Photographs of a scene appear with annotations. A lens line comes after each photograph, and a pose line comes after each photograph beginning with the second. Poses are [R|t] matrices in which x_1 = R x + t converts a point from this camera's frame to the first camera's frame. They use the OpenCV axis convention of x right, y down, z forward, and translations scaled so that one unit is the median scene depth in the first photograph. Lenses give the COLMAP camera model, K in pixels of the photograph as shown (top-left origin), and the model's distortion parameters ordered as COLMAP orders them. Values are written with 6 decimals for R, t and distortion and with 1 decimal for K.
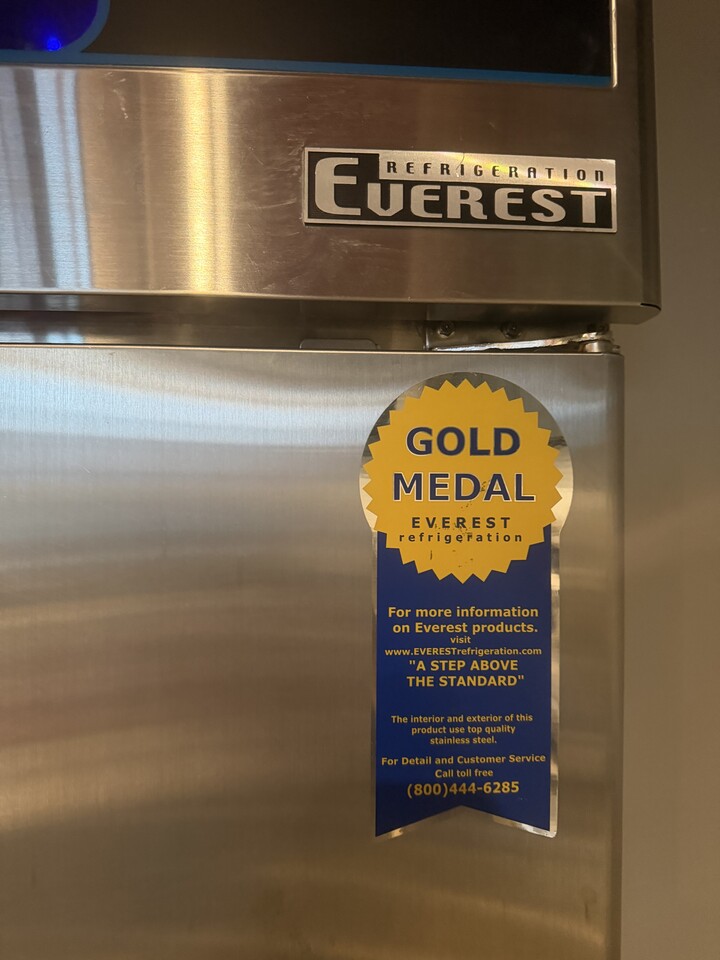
lens RADIAL K [[672.6, 0, 357.3], [0, 672.6, 478.1], [0, 0, 1]] dist [0.005008, -0.004494]
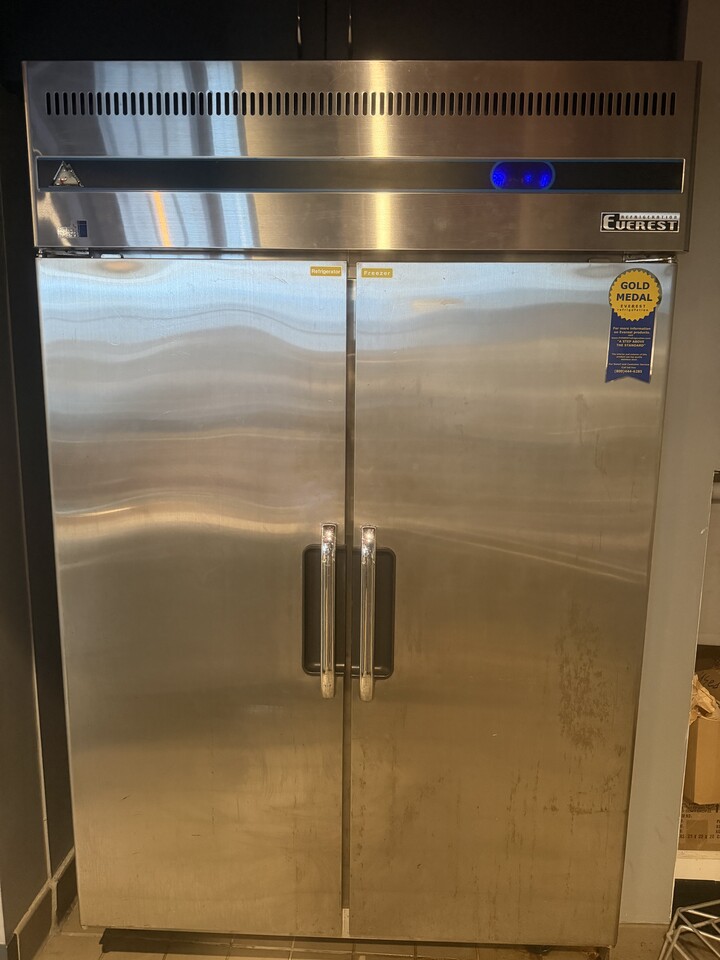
lens RADIAL K [[672.6, 0, 363.4], [0, 672.6, 482.4], [0, 0, 1]] dist [0.005008, -0.004494]
pose [[0.993316, 0.033292, -0.110519, -1.003881], [-0.015717, 0.987594, 0.156238, 0.517637], [0.114349, -0.153457, 0.981517, -3.438302]]
